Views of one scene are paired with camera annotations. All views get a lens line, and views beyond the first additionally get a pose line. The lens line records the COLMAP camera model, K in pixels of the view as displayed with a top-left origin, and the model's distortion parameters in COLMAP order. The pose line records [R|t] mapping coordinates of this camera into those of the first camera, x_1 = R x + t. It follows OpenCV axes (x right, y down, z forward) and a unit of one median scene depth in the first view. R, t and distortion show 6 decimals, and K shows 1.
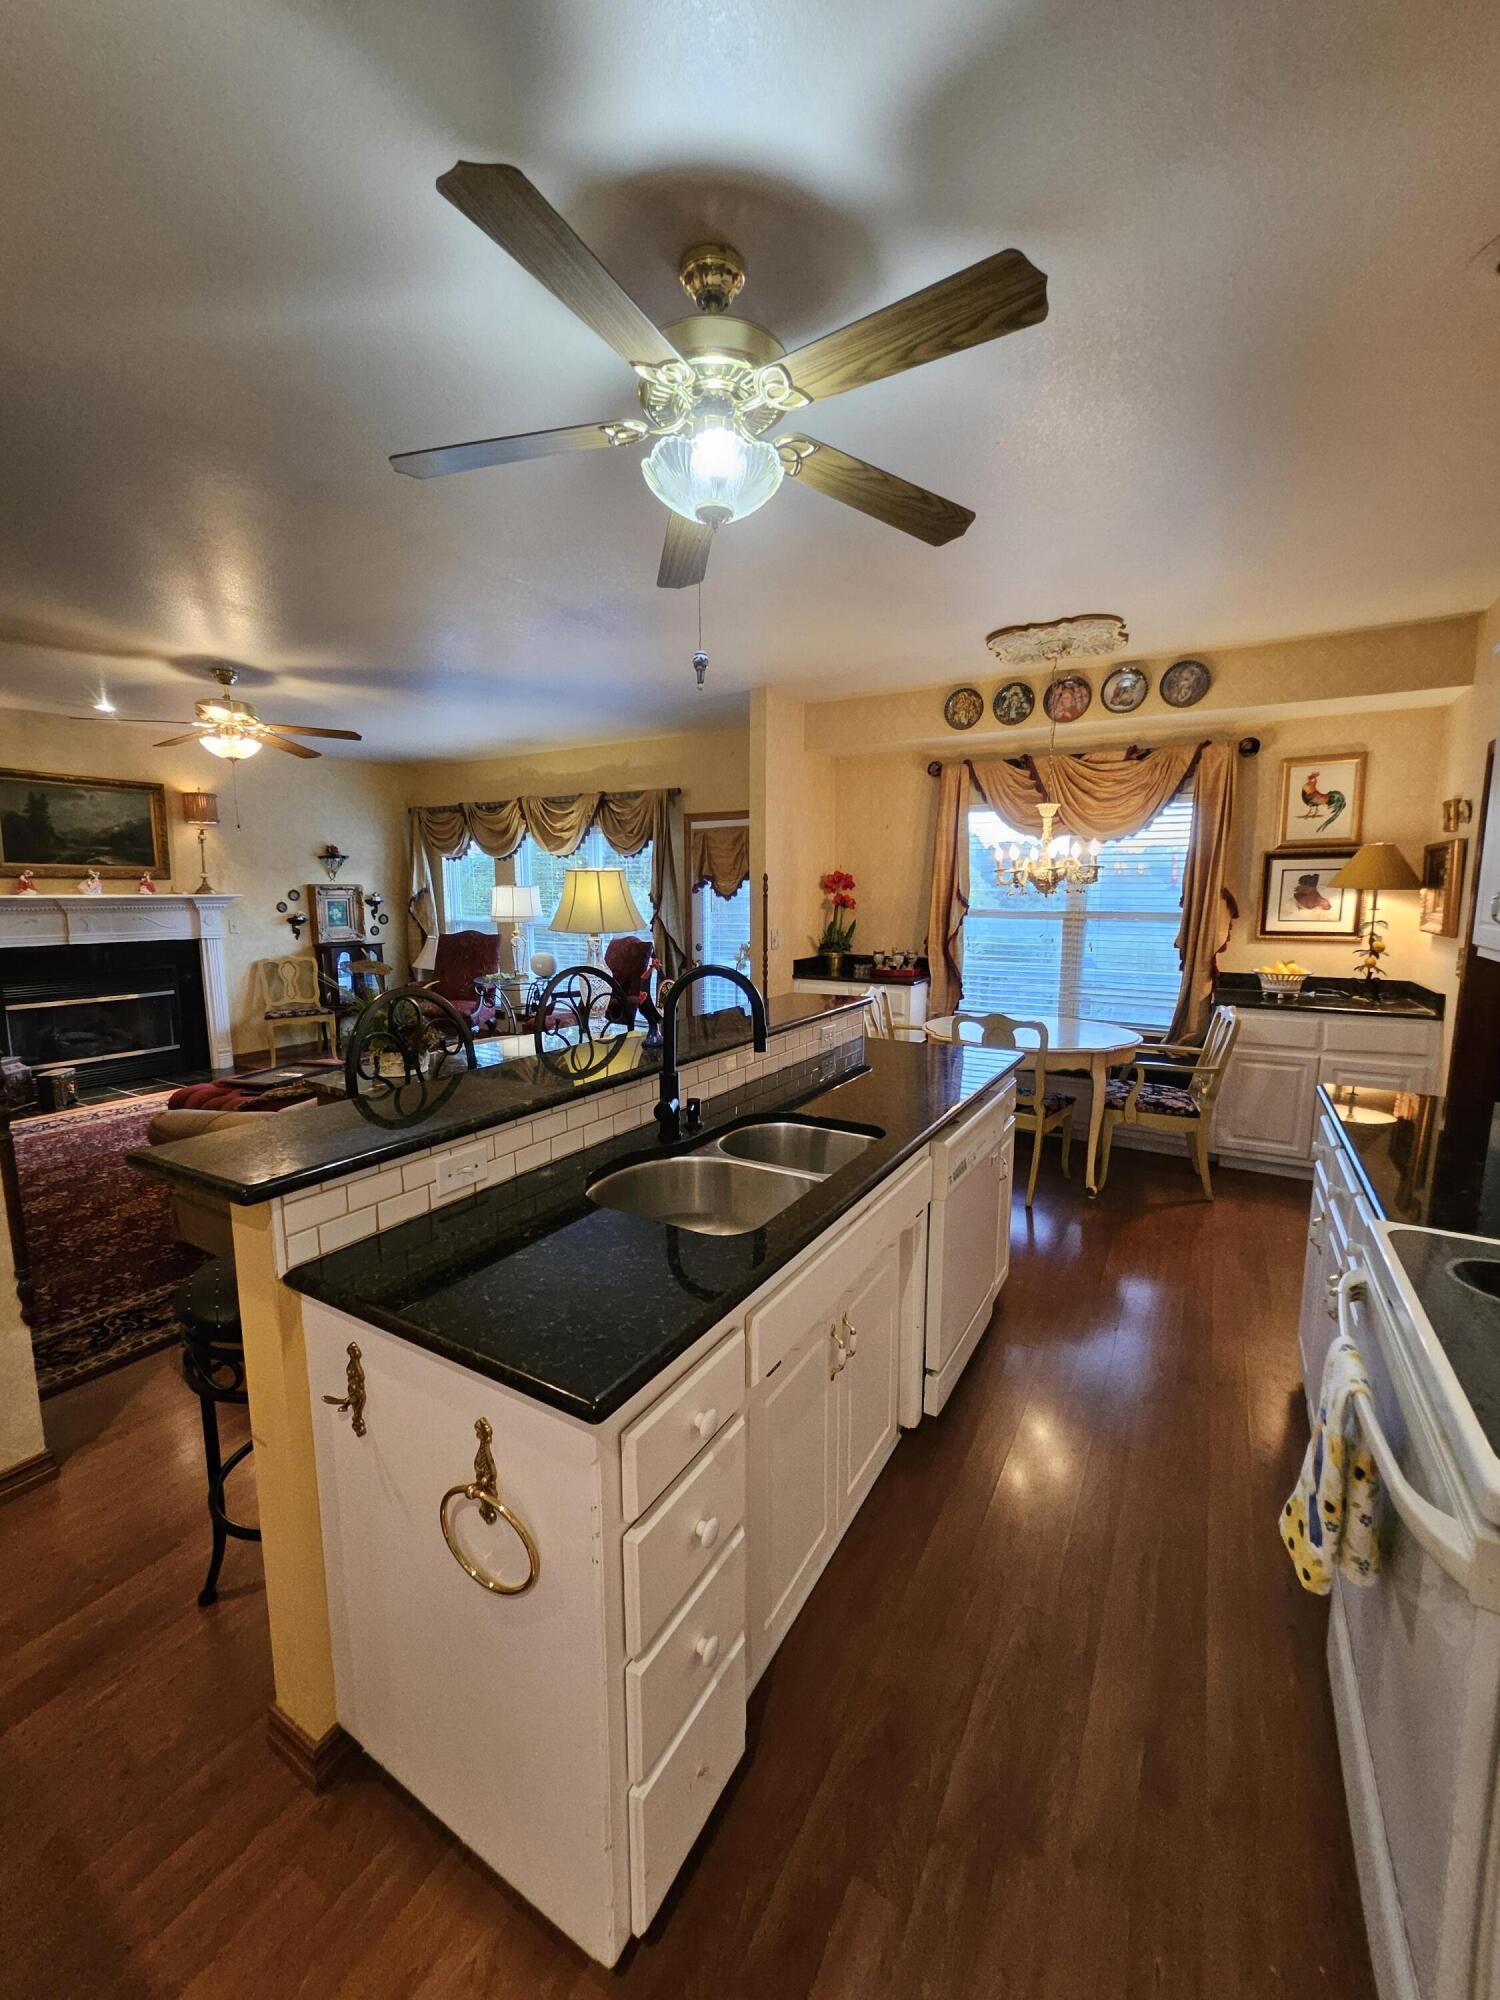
lens RADIAL K [[783.8, 0, 758.3], [0, 783.8, 996.9], [0, 0, 1]] dist [-0.001785, 0.001160]
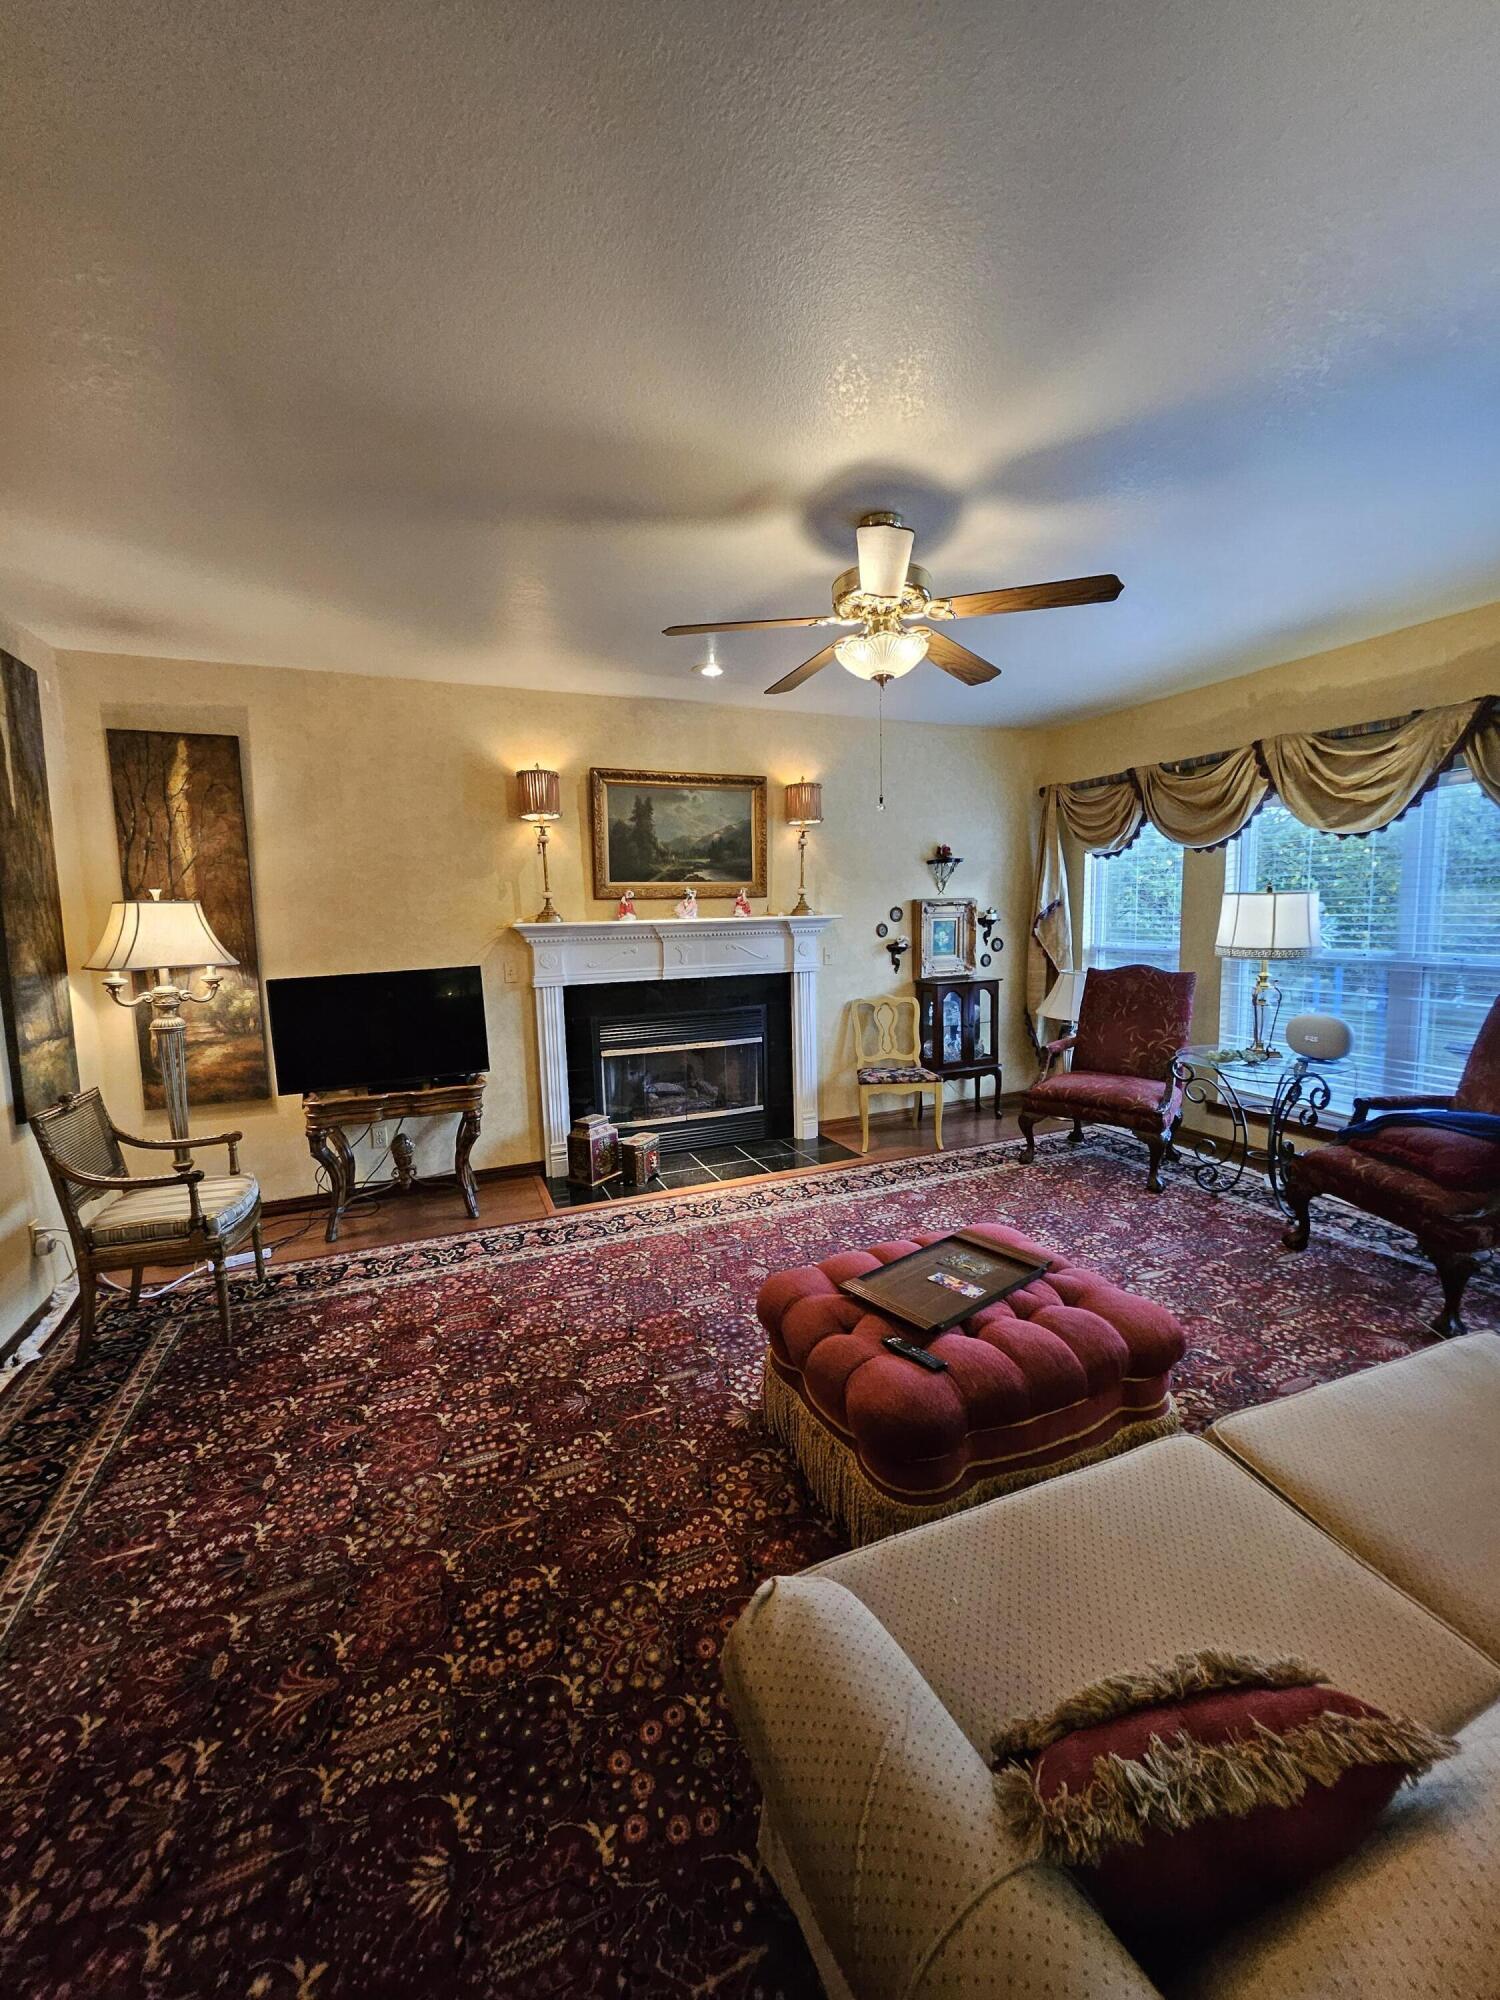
lens RADIAL K [[783.8, 0, 755.8], [0, 783.8, 995.6], [0, 0, 1]] dist [-0.001785, 0.001160]
pose [[0.805605, 0.048295, -0.590481, -0.280881], [-0.056438, 0.998395, 0.004658, -0.052743], [0.589758, 0.029573, 0.807038, 0.350975]]
